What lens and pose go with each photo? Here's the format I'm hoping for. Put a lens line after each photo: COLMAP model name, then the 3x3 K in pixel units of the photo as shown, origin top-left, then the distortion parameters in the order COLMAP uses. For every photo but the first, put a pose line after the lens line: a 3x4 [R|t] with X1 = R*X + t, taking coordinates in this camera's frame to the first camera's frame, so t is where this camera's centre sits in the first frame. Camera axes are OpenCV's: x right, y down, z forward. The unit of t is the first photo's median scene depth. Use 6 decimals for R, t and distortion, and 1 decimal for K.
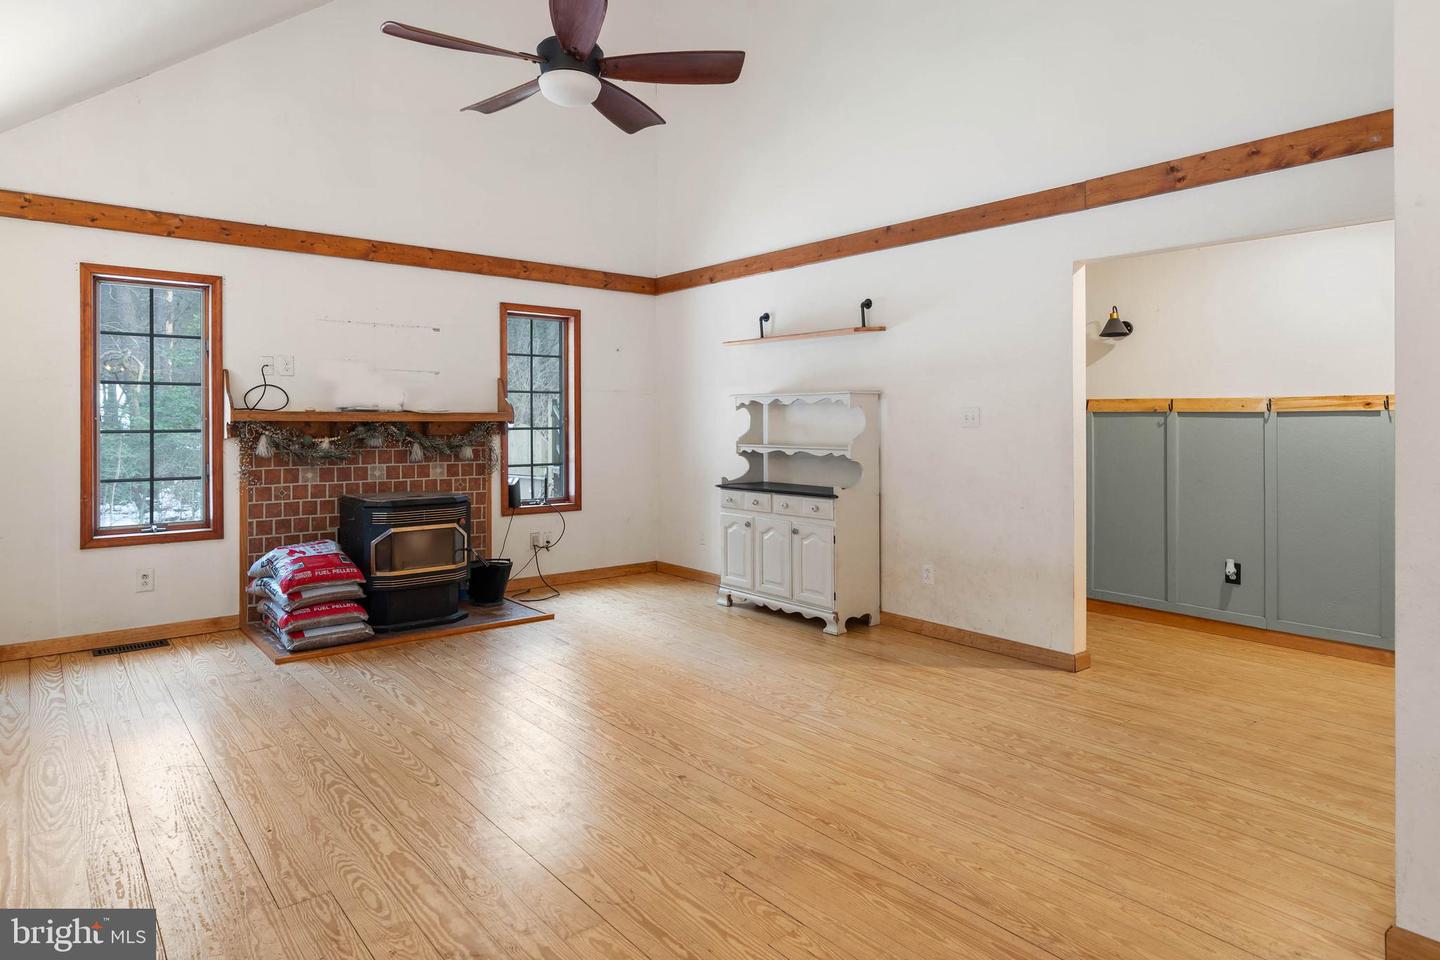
lens RADIAL K [[830.4, 0, 713.0], [0, 830.4, 412.0], [0, 0, 1]] dist [0.004703, -0.002364]
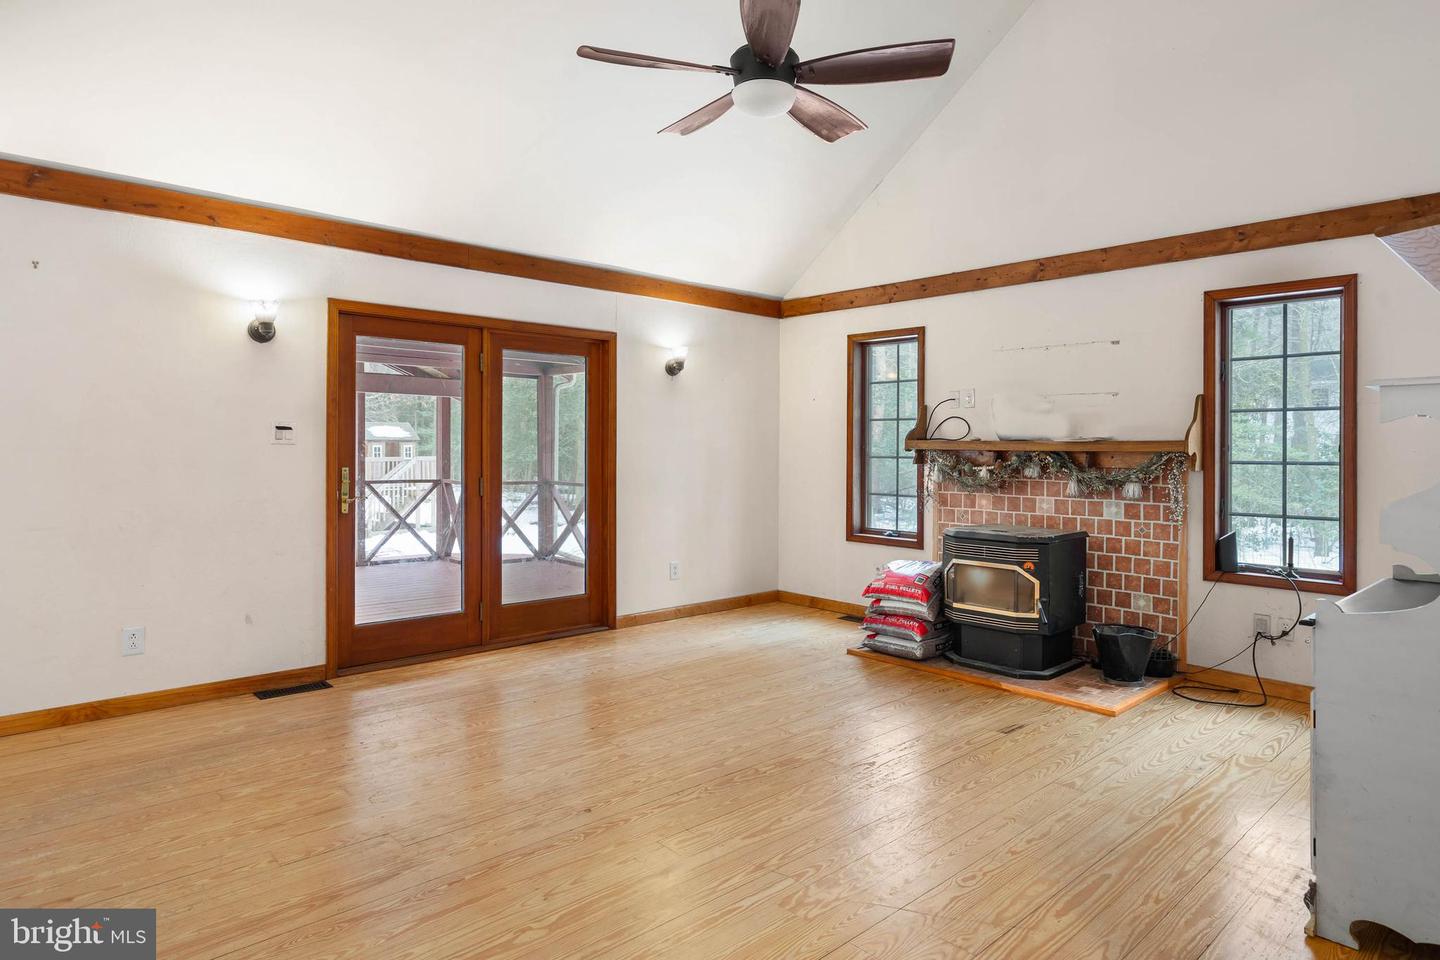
lens RADIAL K [[830.4, 0, 737.4], [0, 830.4, 450.2], [0, 0, 1]] dist [0.004703, -0.002364]
pose [[0.075680, 0.002566, -0.997129, 0.567586], [0.002803, 0.999992, 0.002786, 0.007841], [0.997128, -0.003005, 0.075672, 0.659108]]
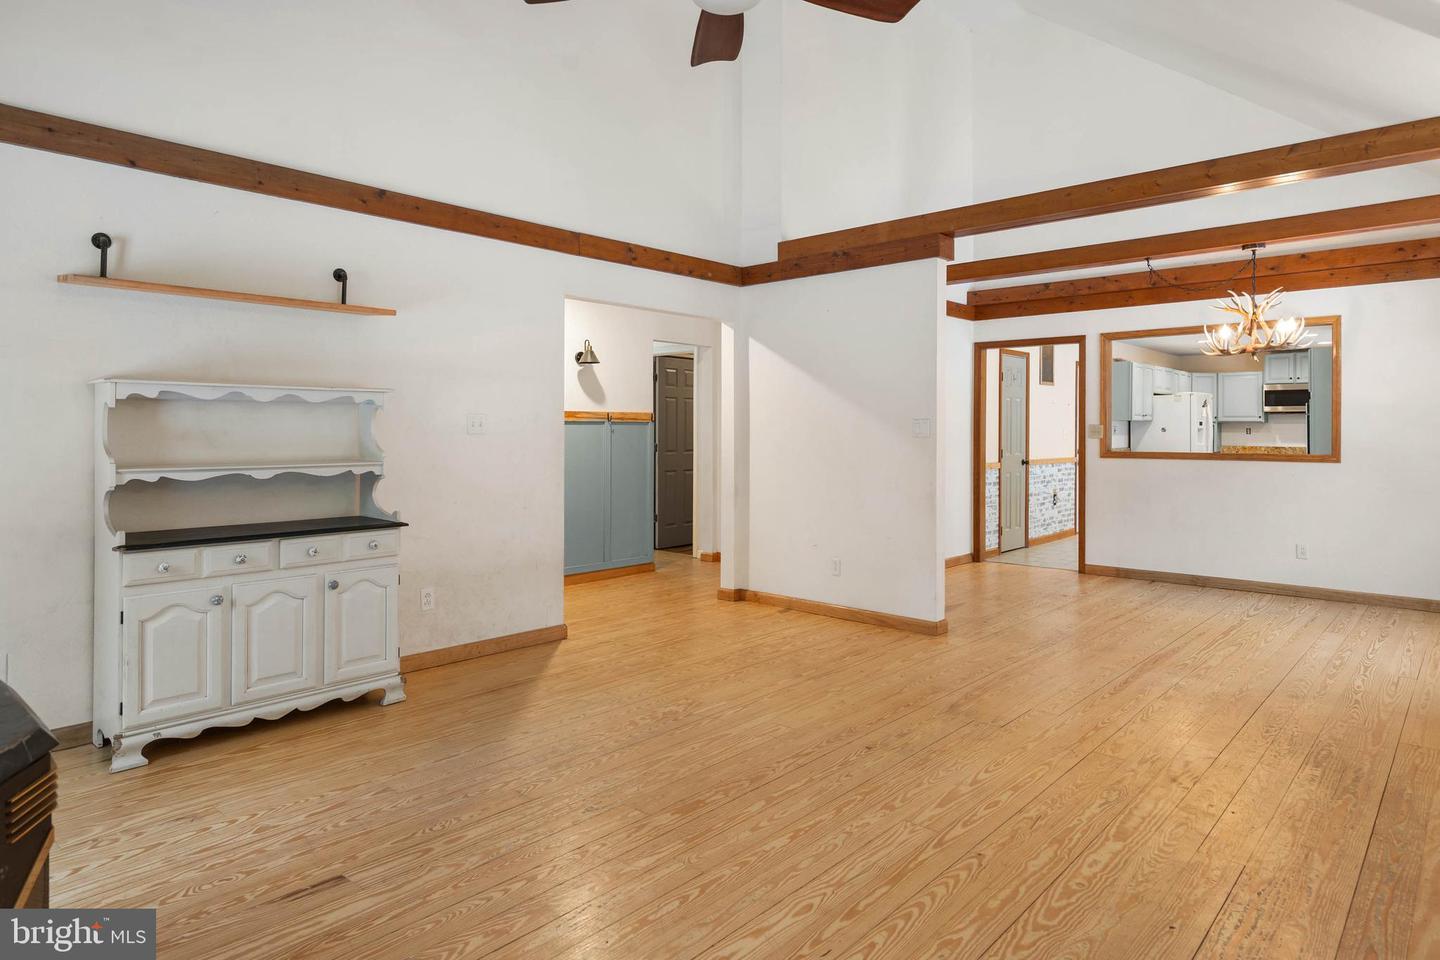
lens RADIAL K [[830.4, 0, 722.0], [0, 830.4, 427.6], [0, 0, 1]] dist [0.004703, -0.002364]
pose [[-0.140362, 0.001804, 0.990099, -0.669020], [-0.016164, 0.999861, -0.004113, 0.009192], [-0.989968, -0.016581, -0.140313, 0.812928]]
